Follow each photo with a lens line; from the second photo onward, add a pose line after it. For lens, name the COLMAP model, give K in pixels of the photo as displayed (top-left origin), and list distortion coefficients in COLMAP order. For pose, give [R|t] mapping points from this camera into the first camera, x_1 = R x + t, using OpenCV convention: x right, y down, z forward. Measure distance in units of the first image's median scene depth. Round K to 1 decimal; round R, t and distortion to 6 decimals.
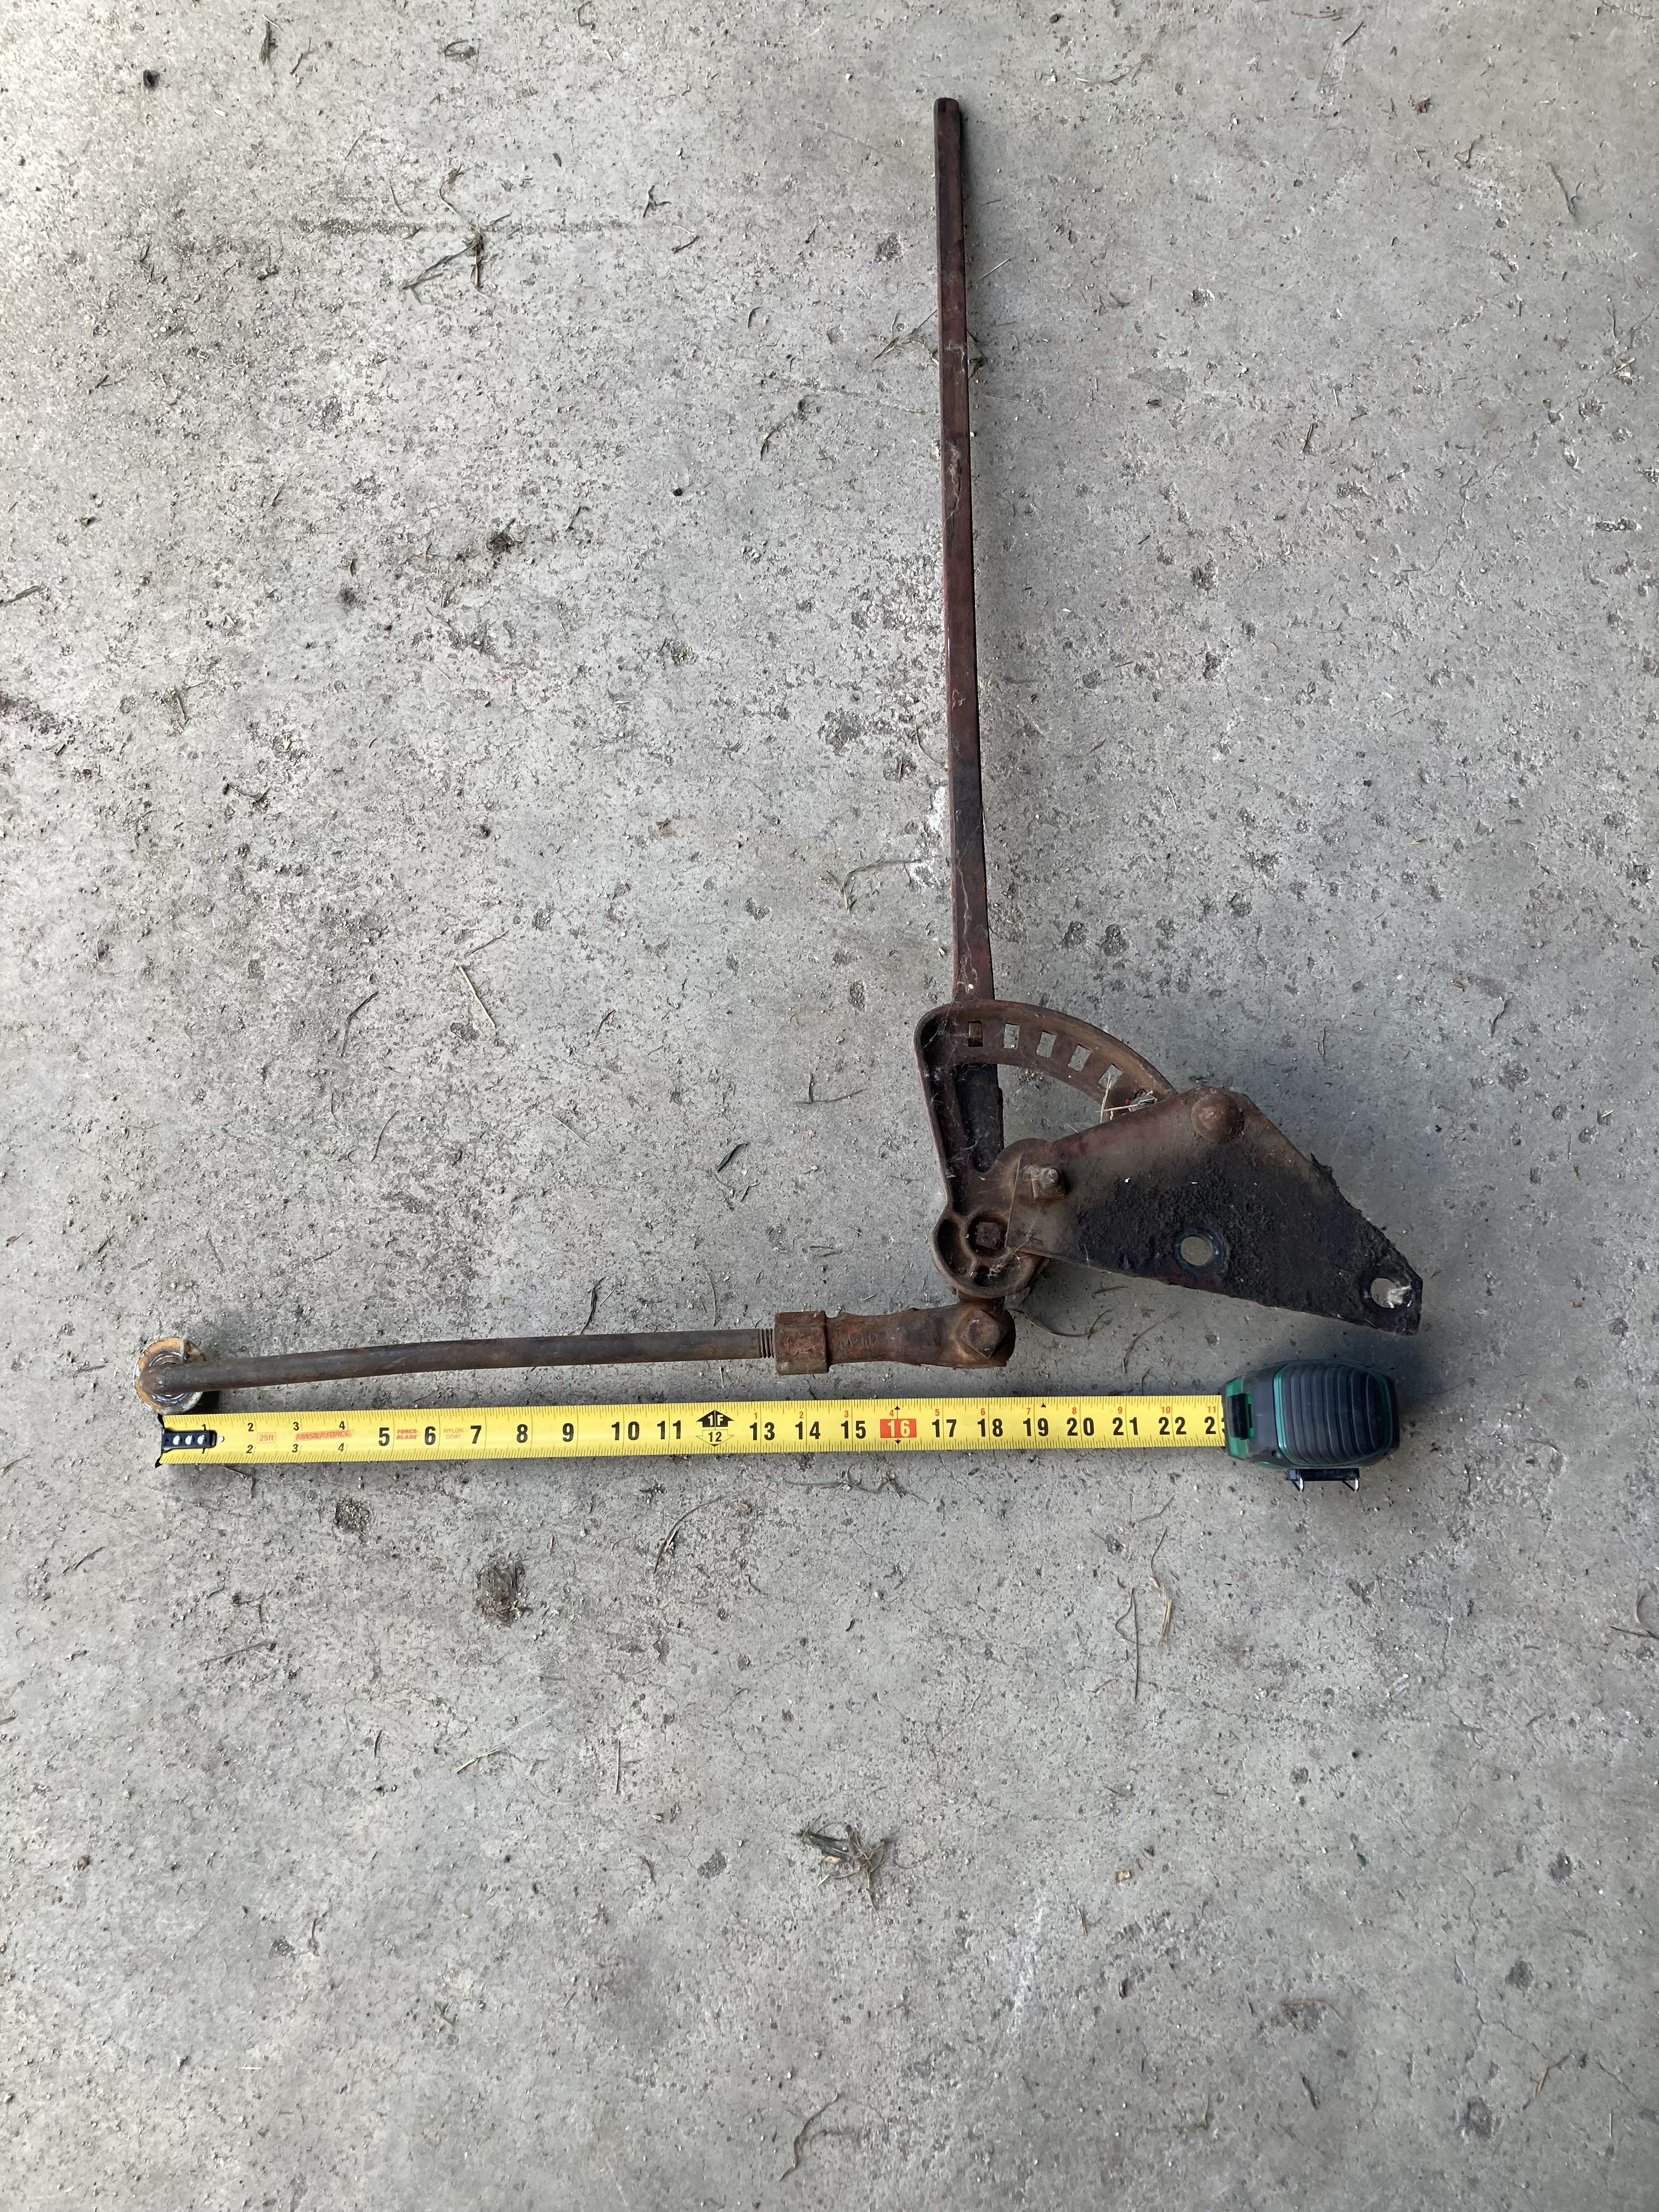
lens RADIAL K [[1835.7, 0, 819.2], [0, 1835.7, 1059.1], [0, 0, 1]] dist [0.032632, -0.078363]
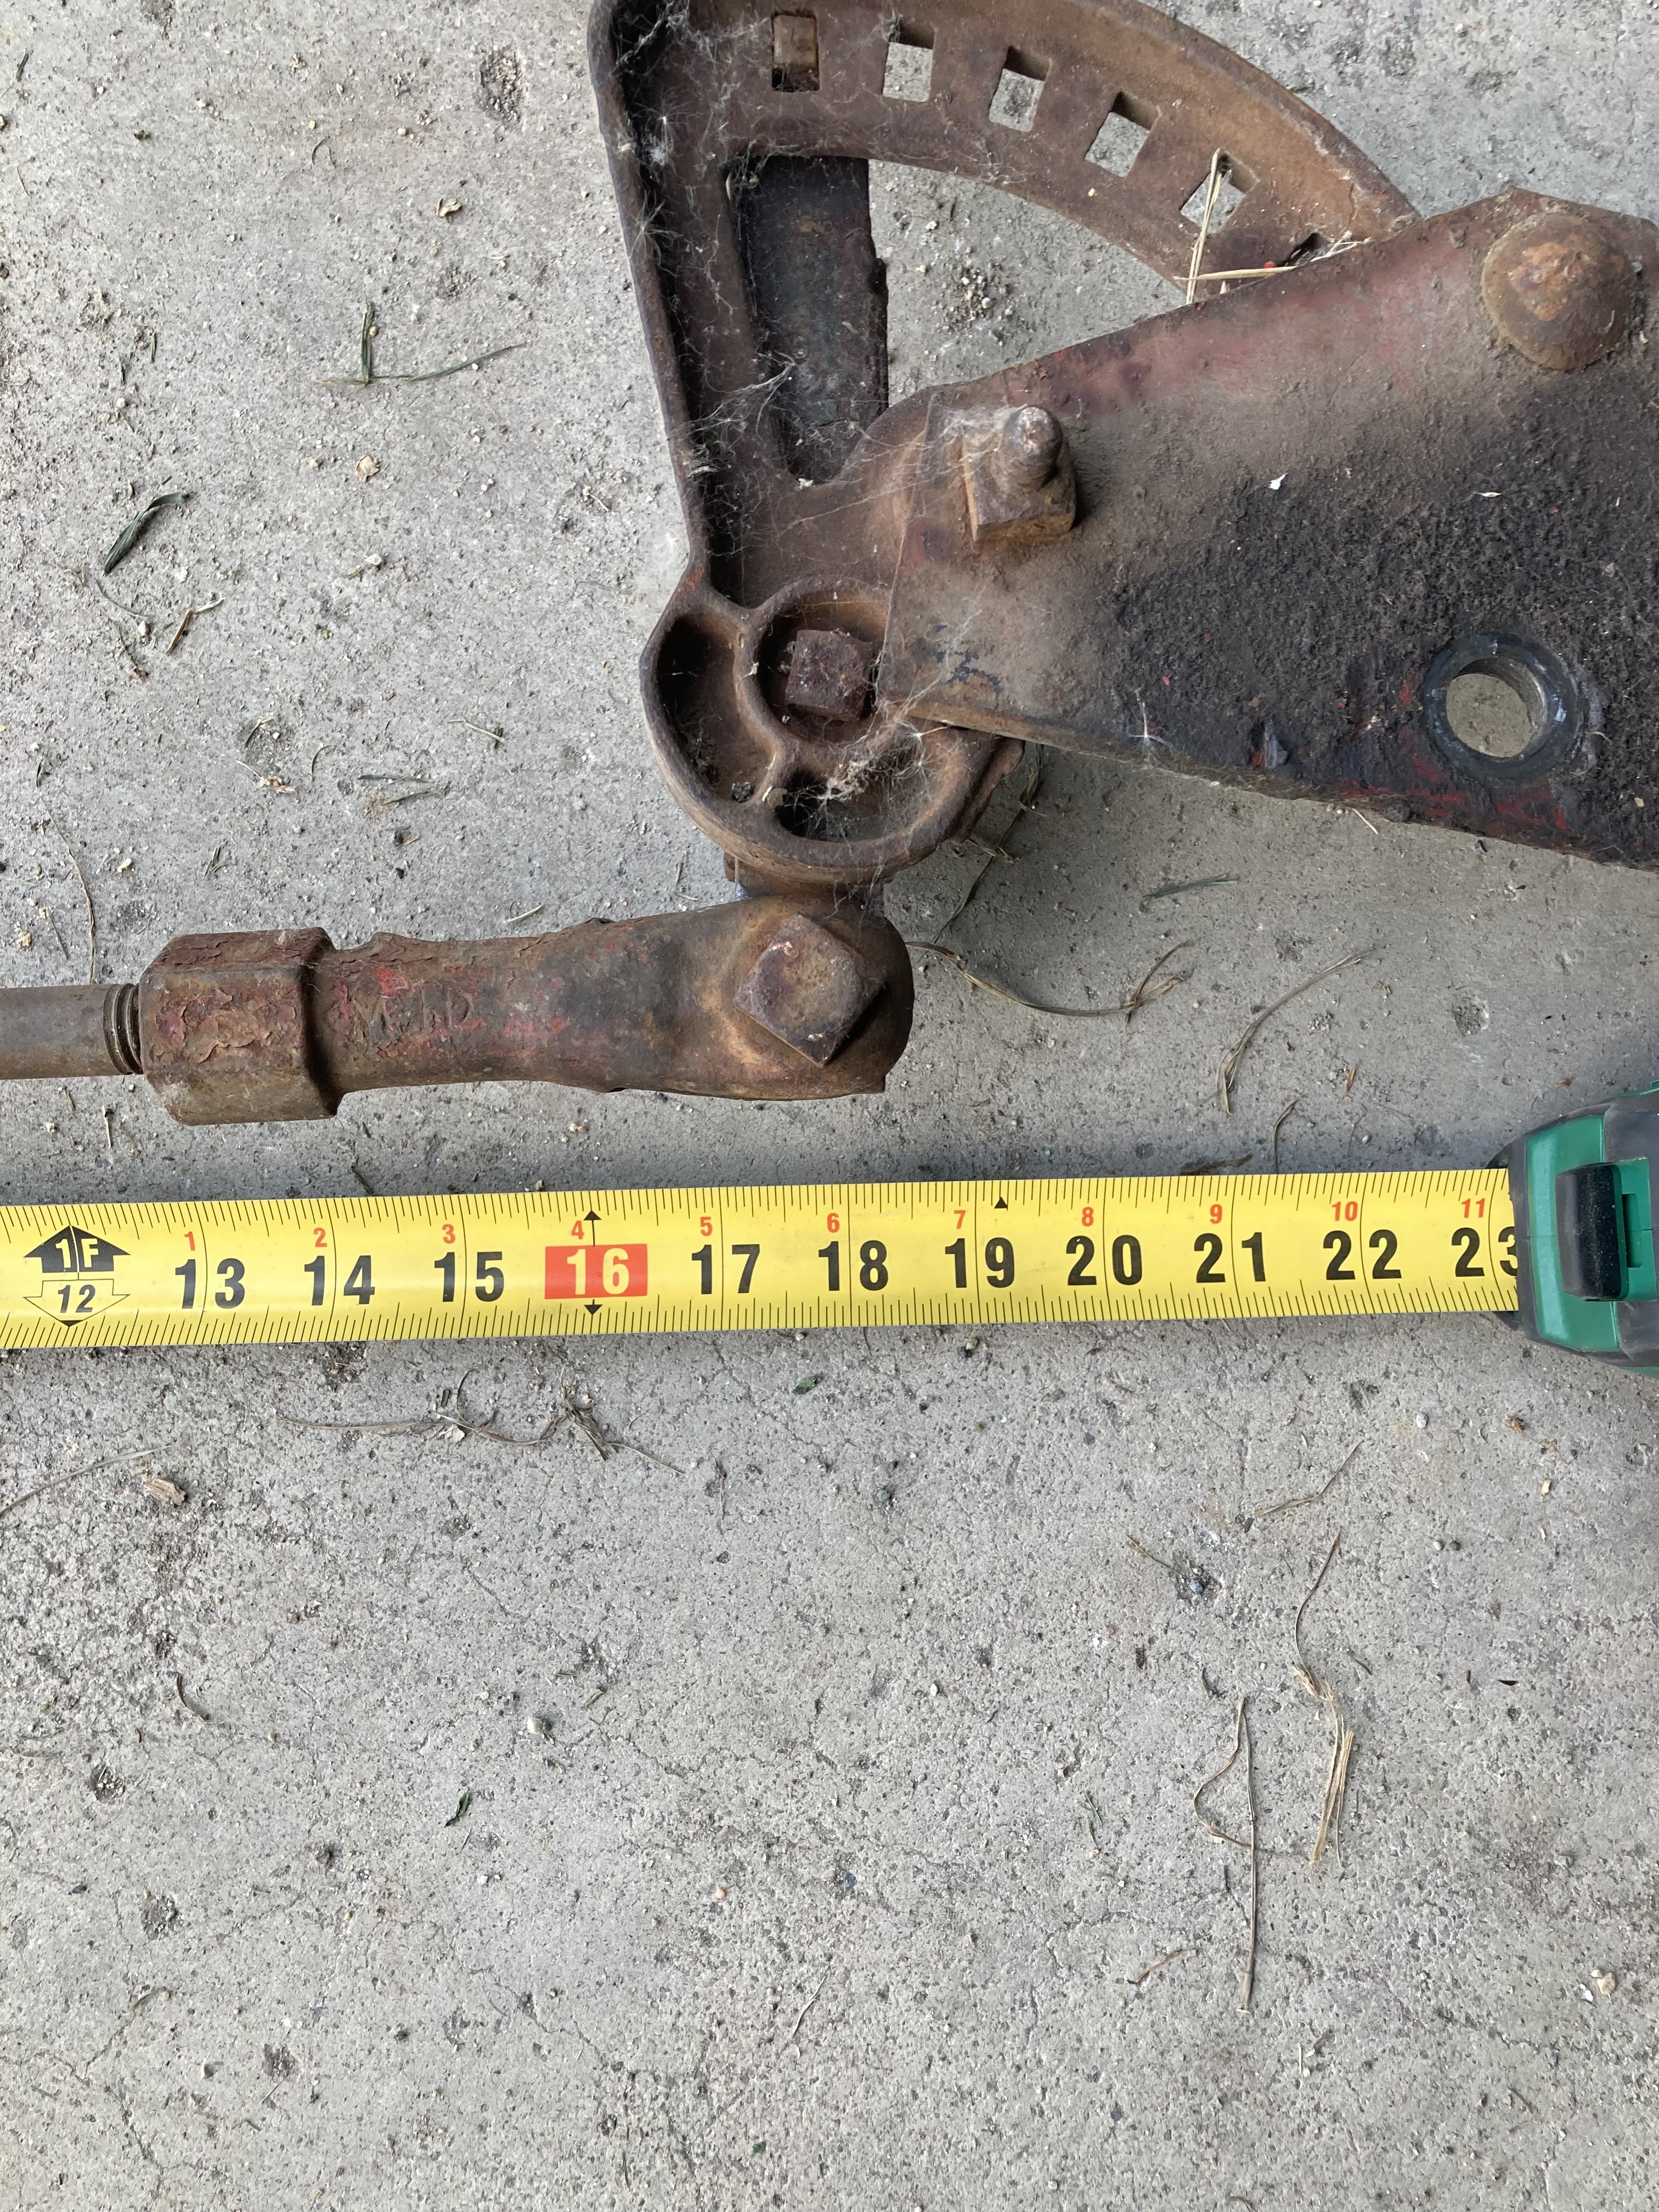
lens RADIAL K [[1835.7, 0, 828.4], [0, 1835.7, 1114.0], [0, 0, 1]] dist [0.032632, -0.078363]
pose [[0.999912, -0.009730, 0.009023, 0.086230], [0.008238, 0.988231, 0.152747, 0.118066], [-0.010403, -0.152659, 0.988224, 0.658696]]
